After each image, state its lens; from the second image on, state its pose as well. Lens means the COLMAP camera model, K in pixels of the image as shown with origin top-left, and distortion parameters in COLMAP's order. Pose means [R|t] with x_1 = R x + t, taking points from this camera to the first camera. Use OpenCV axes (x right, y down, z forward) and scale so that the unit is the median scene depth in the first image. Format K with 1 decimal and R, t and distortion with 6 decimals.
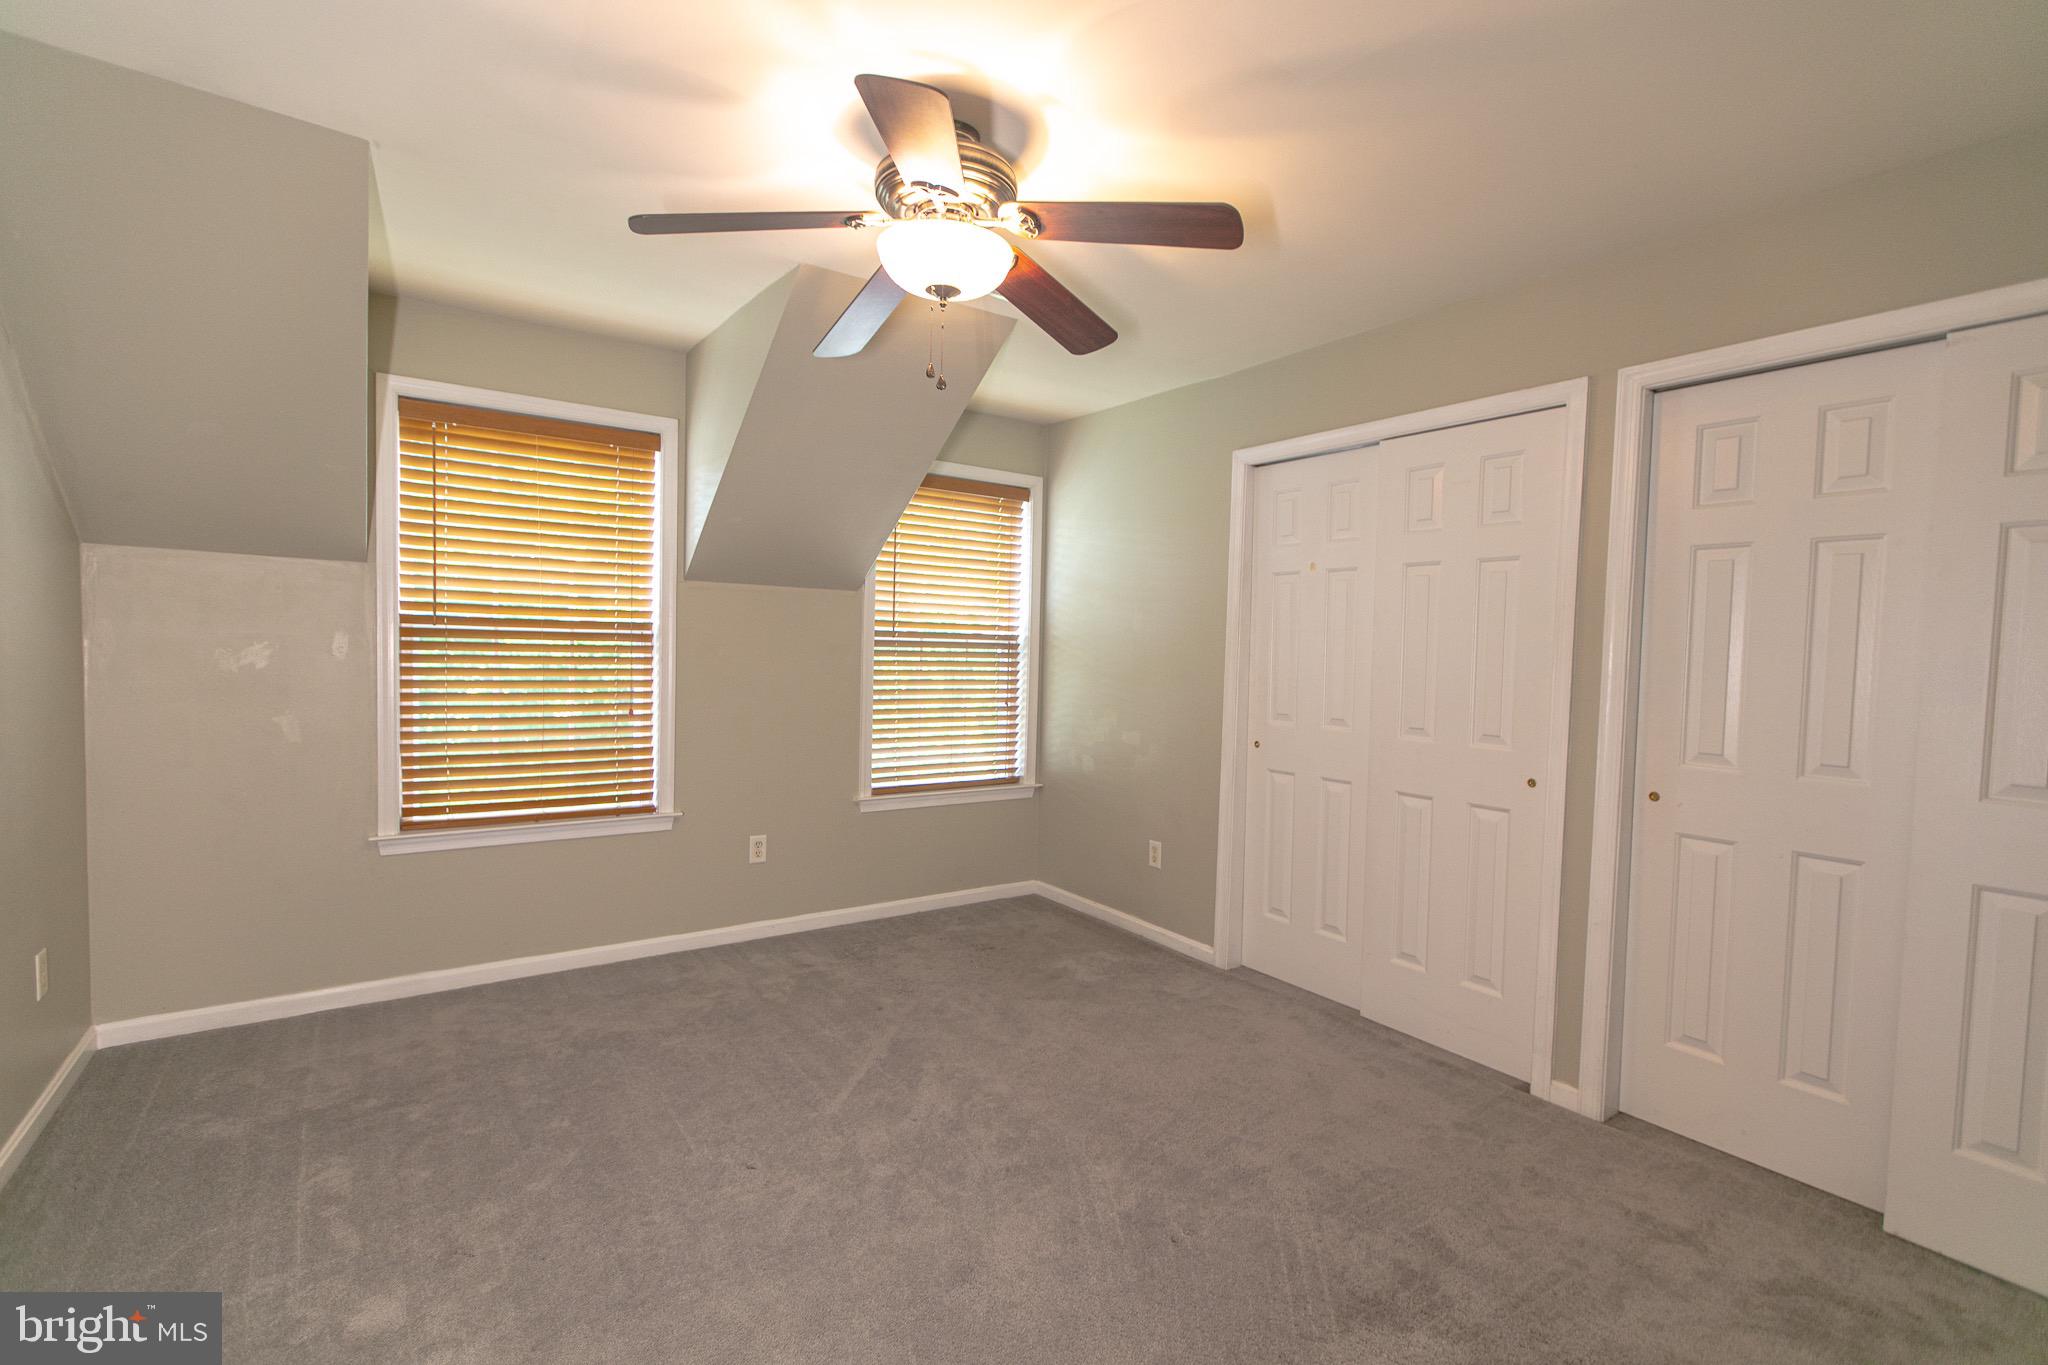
lens RADIAL K [[906.1, 0, 1034.4], [0, 906.1, 677.6], [0, 0, 1]] dist [0.003855, -0.002398]
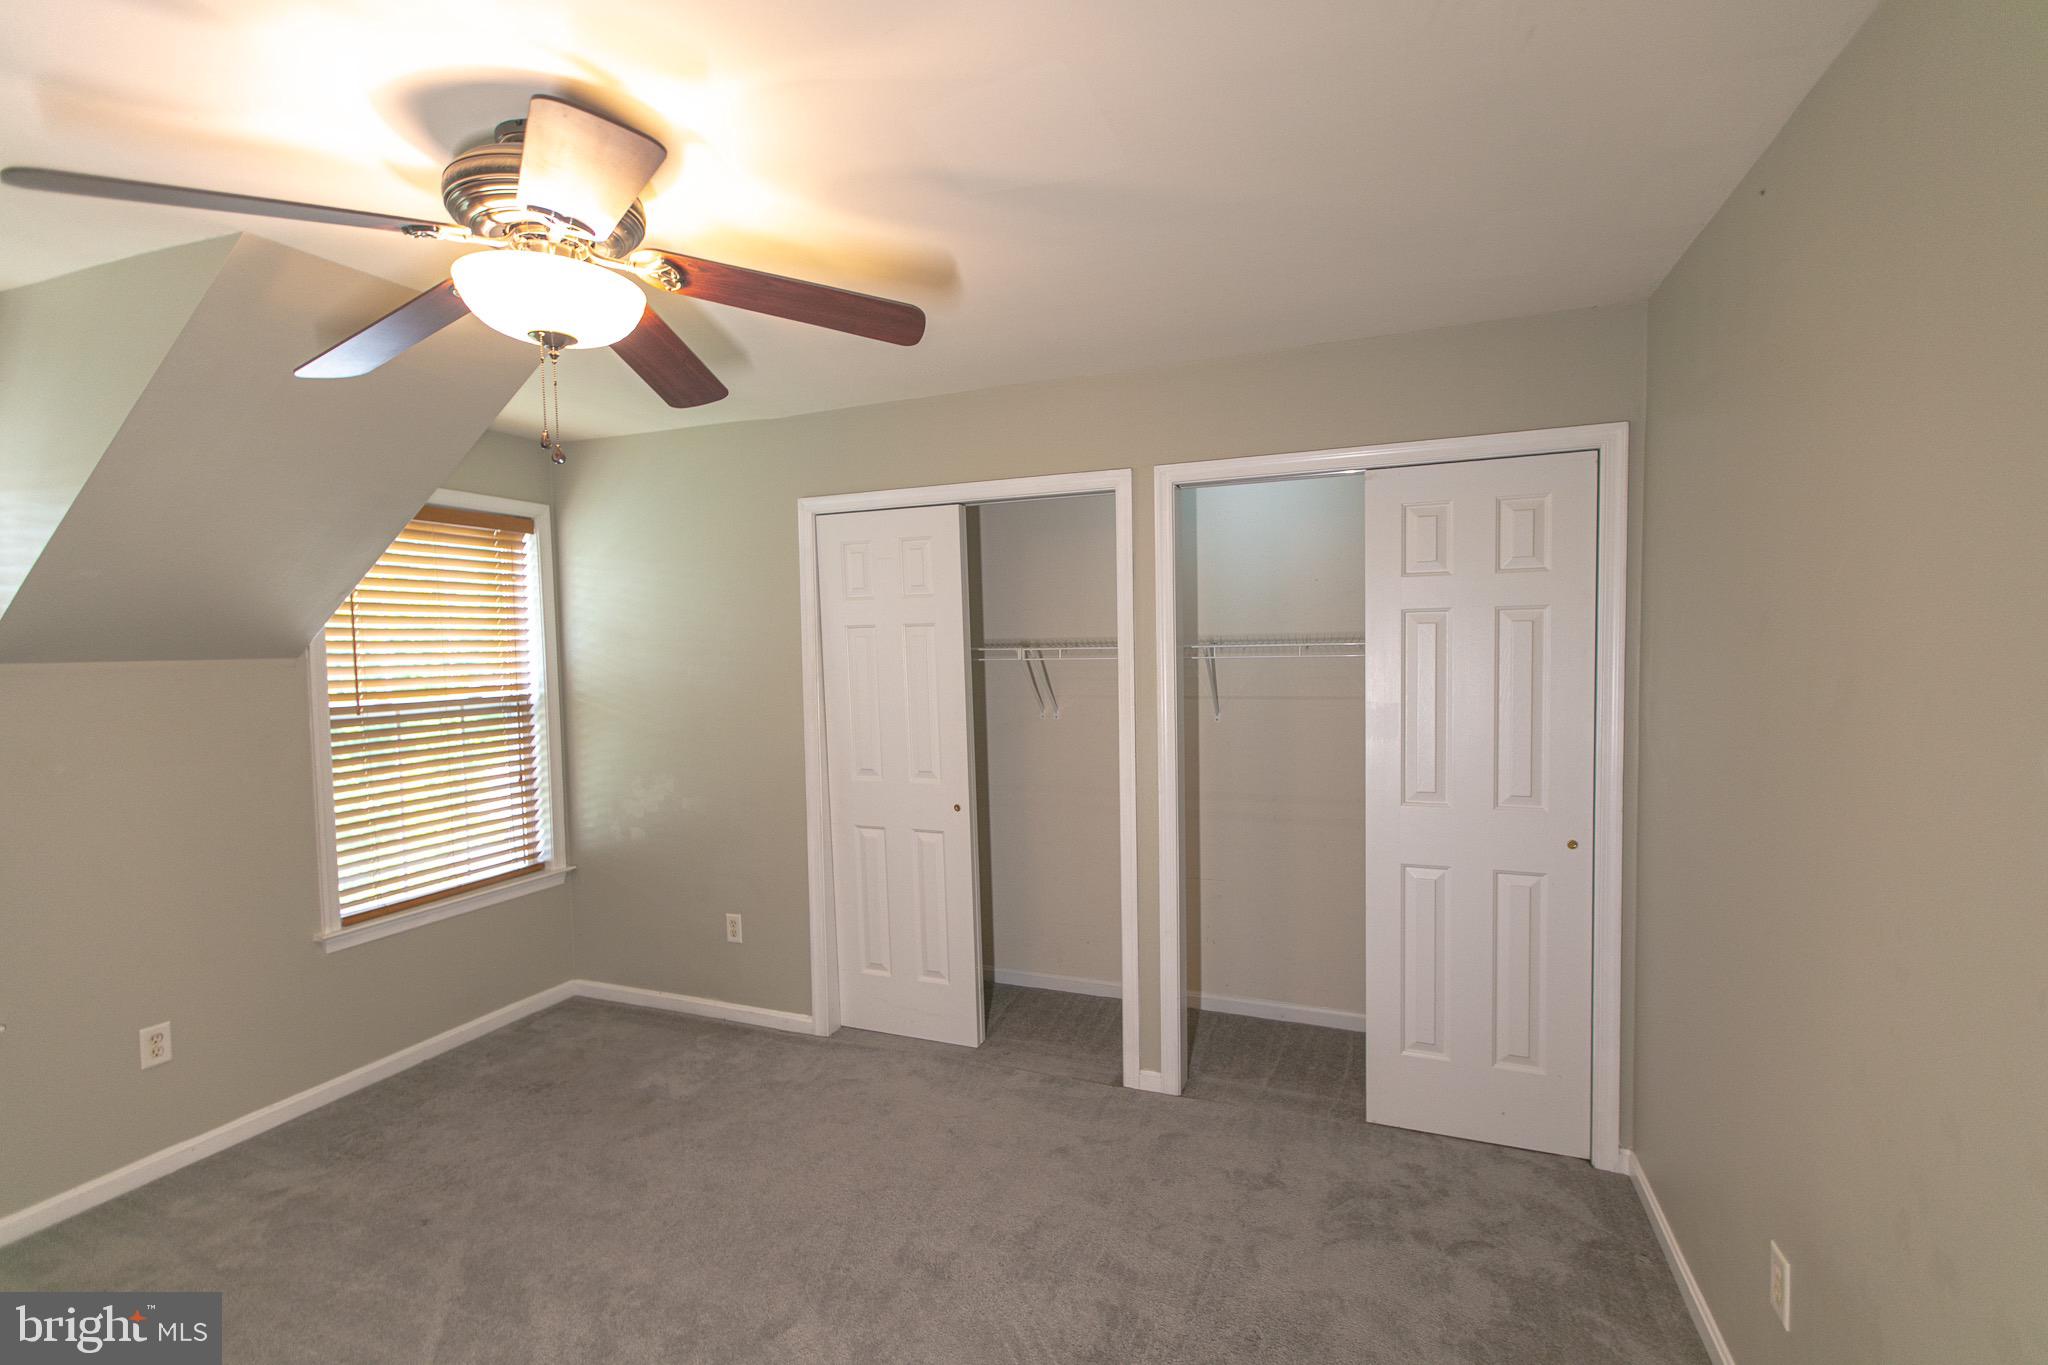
lens RADIAL K [[906.1, 0, 1037.8], [0, 906.1, 687.0], [0, 0, 1]] dist [0.003855, -0.002398]
pose [[0.839962, -0.063071, 0.538968, -0.114714], [0.058712, 0.997955, 0.025281, -0.071594], [-0.539460, 0.010409, 0.841947, 0.067049]]
